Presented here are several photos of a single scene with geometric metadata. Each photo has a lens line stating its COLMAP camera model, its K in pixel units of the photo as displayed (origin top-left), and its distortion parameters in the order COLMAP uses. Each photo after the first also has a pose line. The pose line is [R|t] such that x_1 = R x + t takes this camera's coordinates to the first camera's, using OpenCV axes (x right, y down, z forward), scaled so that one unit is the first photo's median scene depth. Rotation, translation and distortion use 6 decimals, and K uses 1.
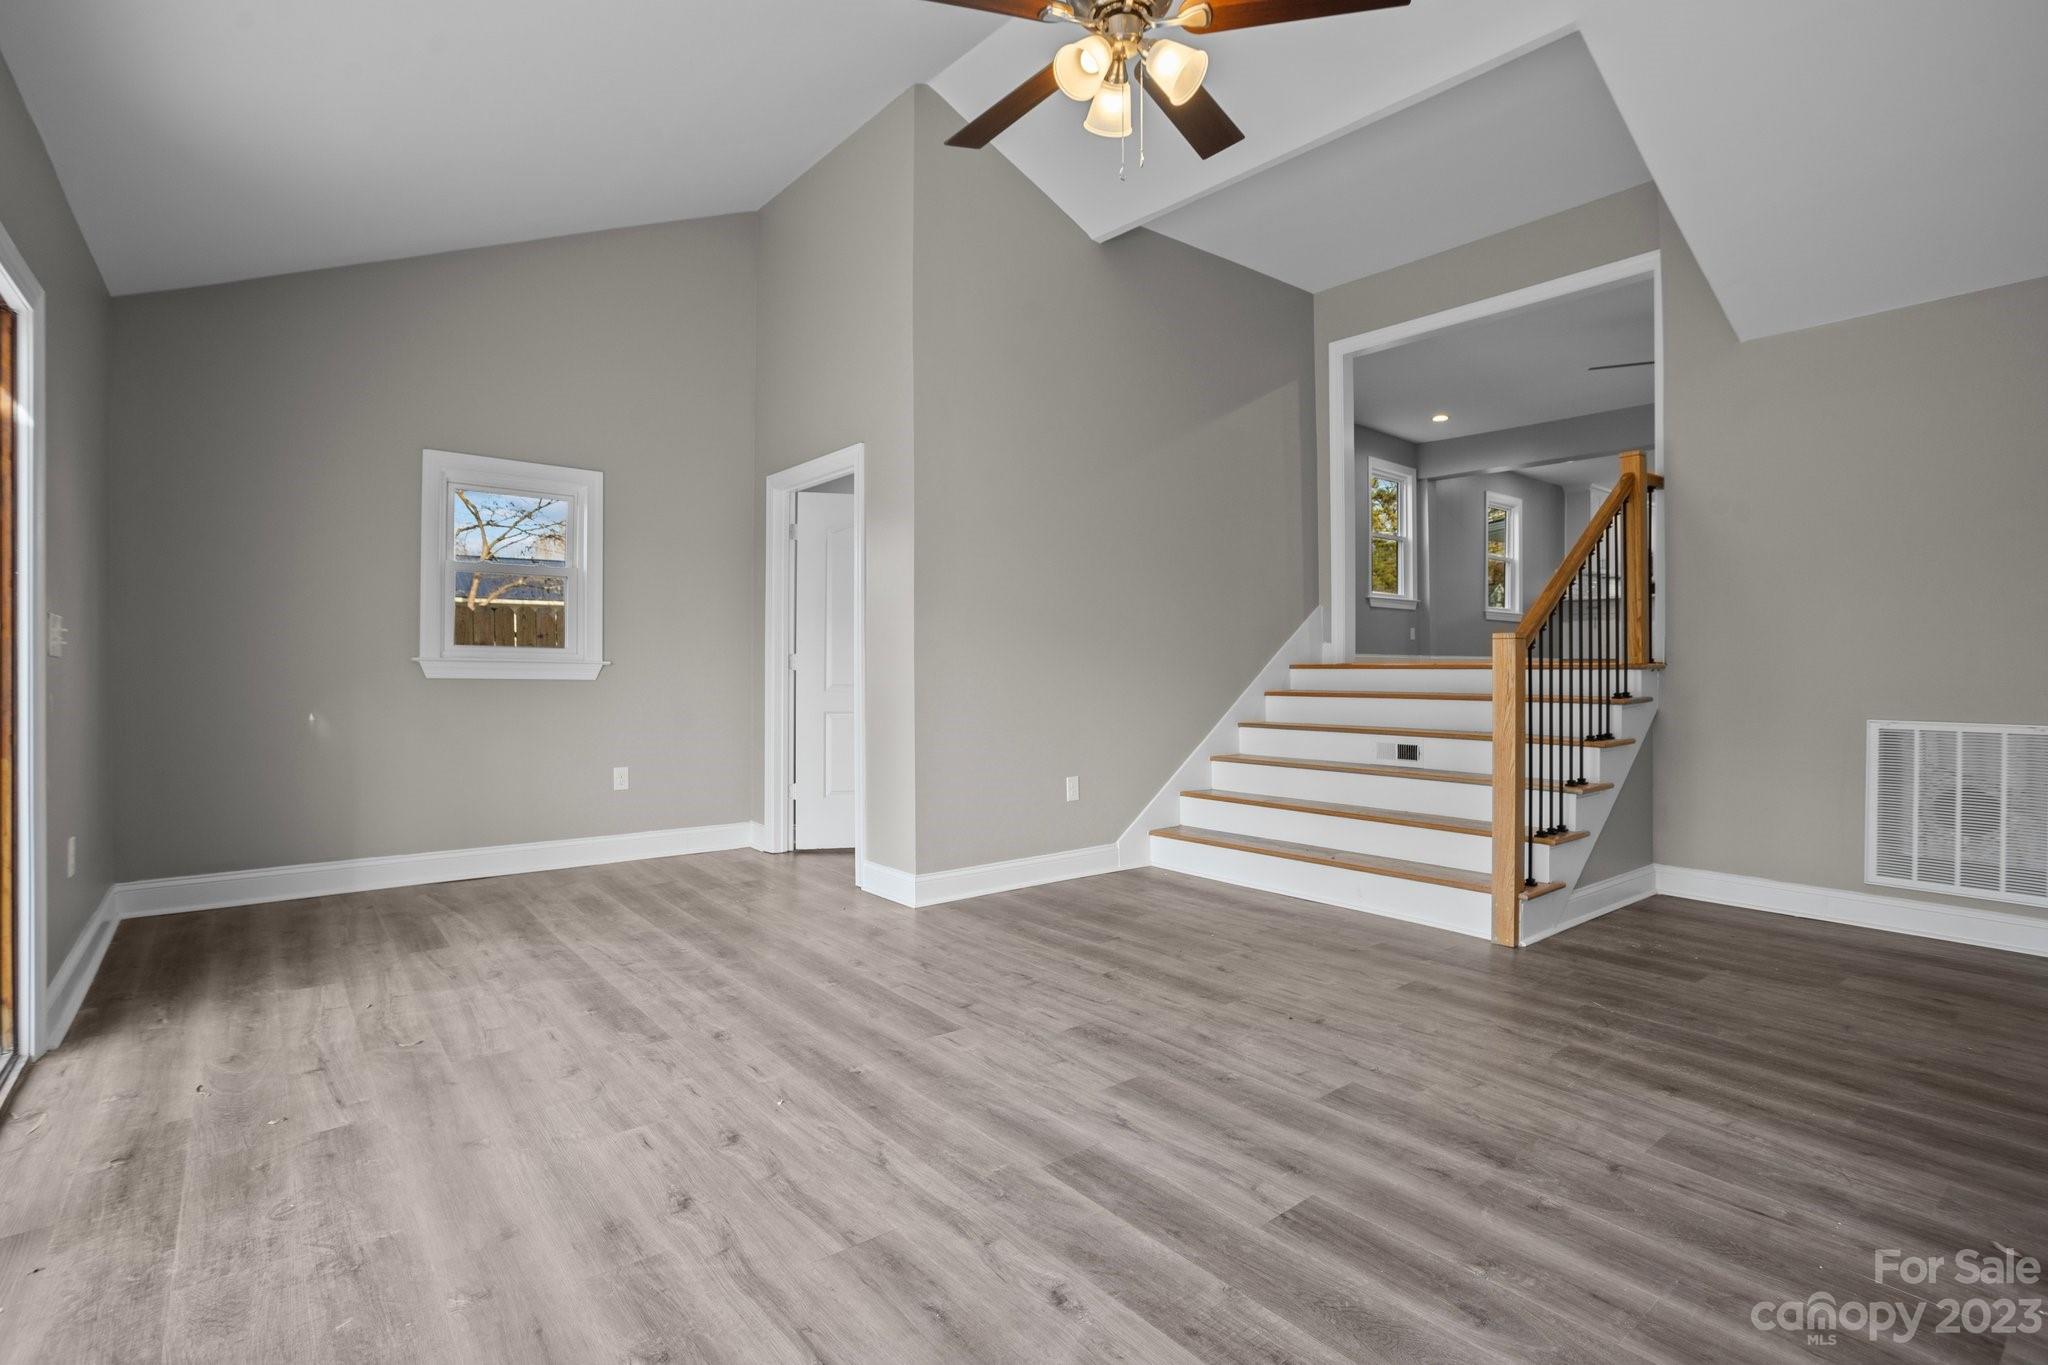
lens RADIAL K [[978.5, 0, 1025.8], [0, 978.5, 675.7], [0, 0, 1]] dist [-0.044319, 0.015284]
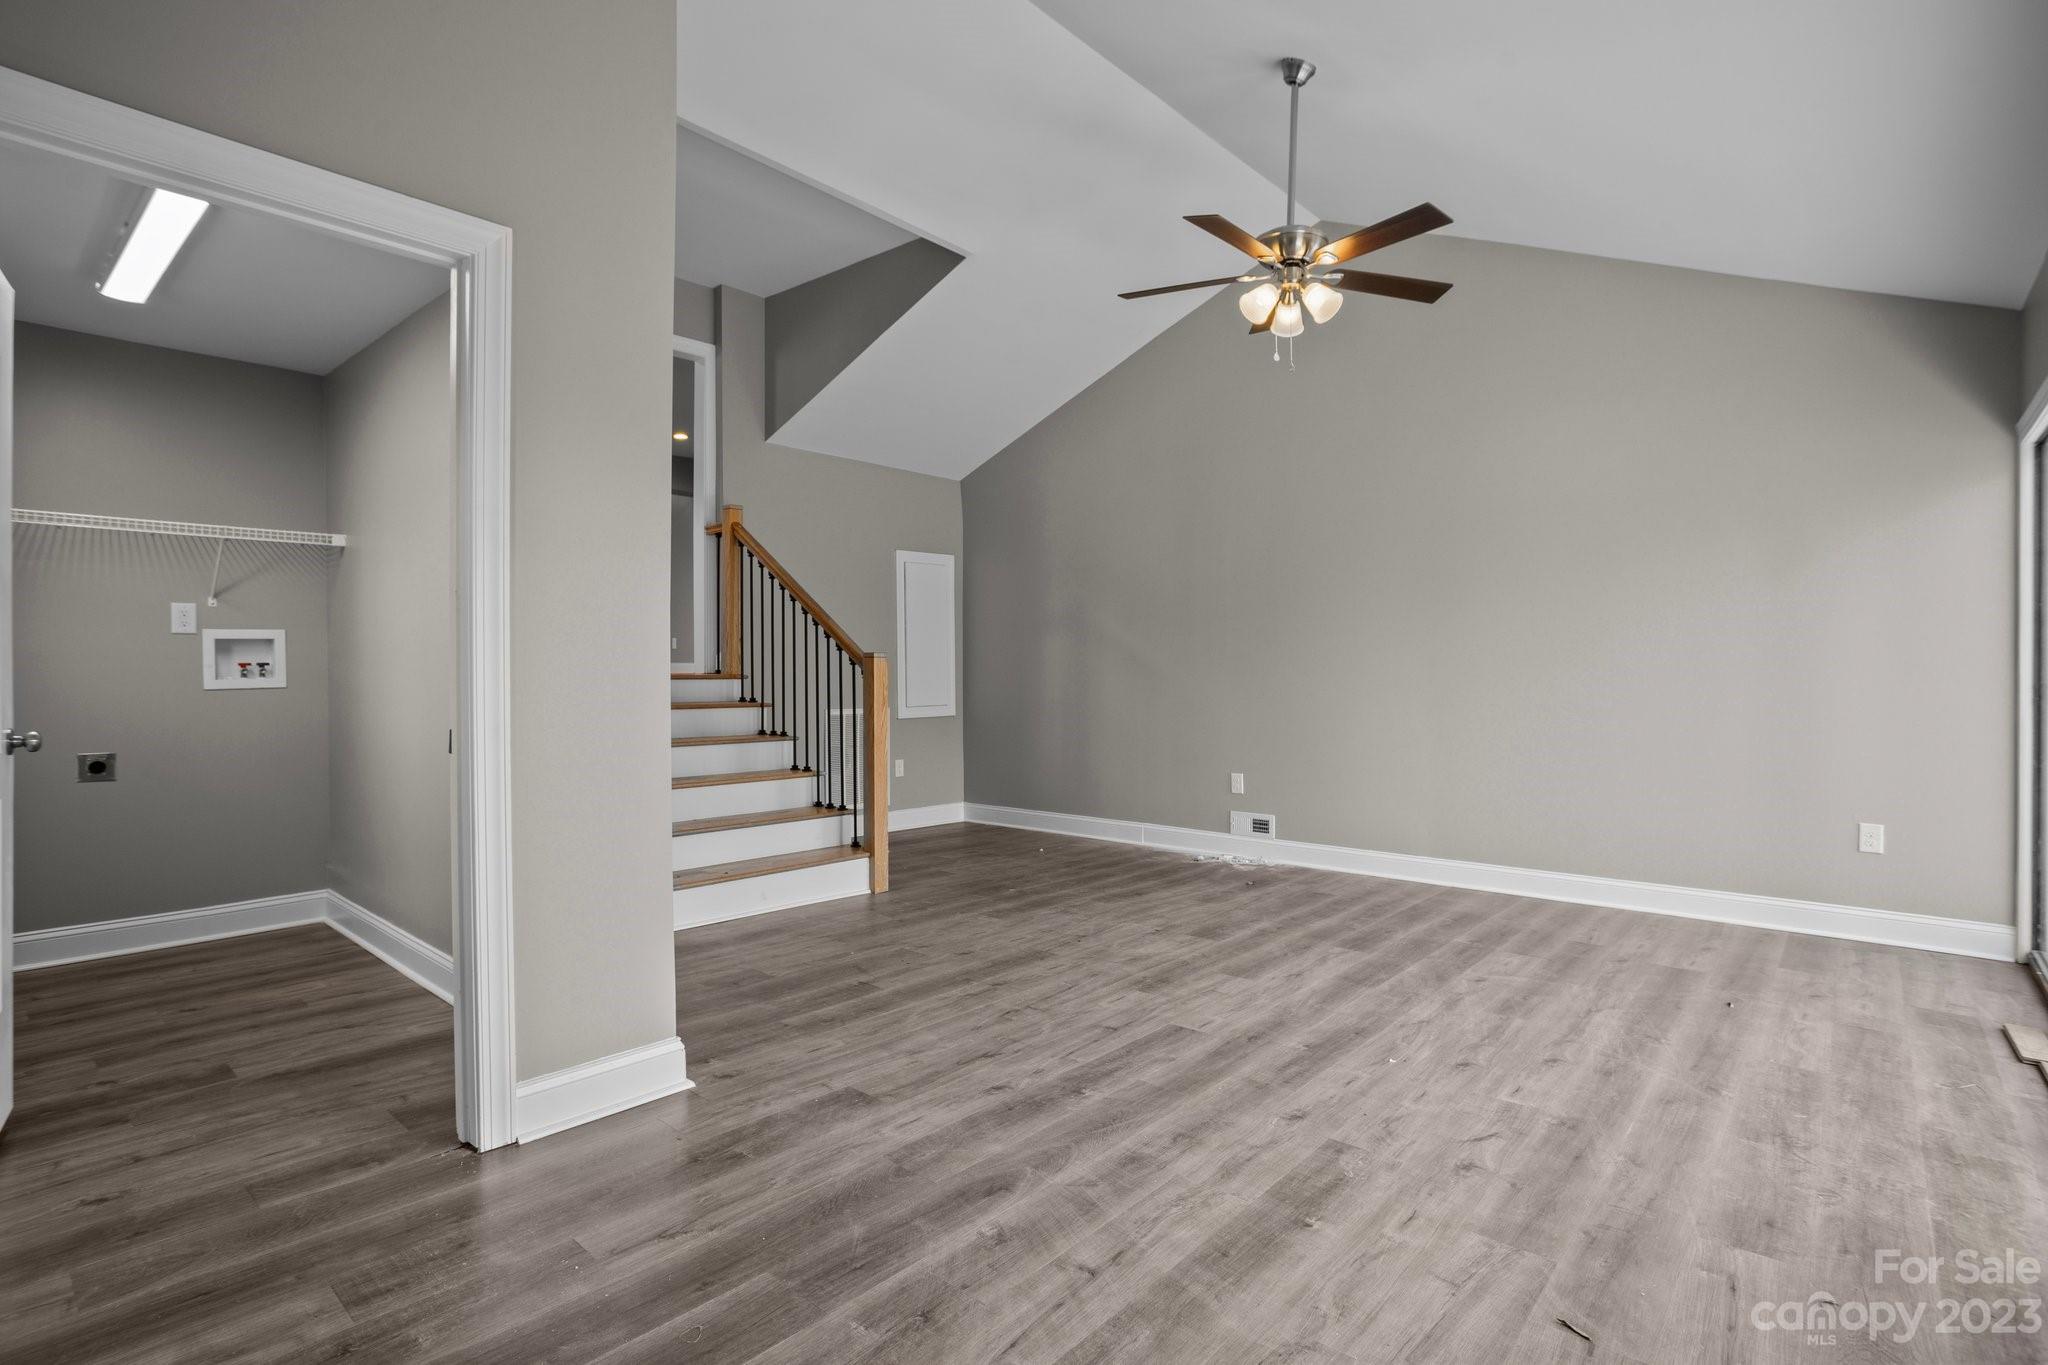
lens RADIAL K [[978.5, 0, 1025.2], [0, 978.5, 678.2], [0, 0, 1]] dist [-0.044319, 0.015284]
pose [[-0.166799, -0.004426, 0.985981, -1.166417], [0.002148, 0.999986, 0.004852, -0.022771], [-0.985989, 0.002927, -0.166787, 1.435613]]
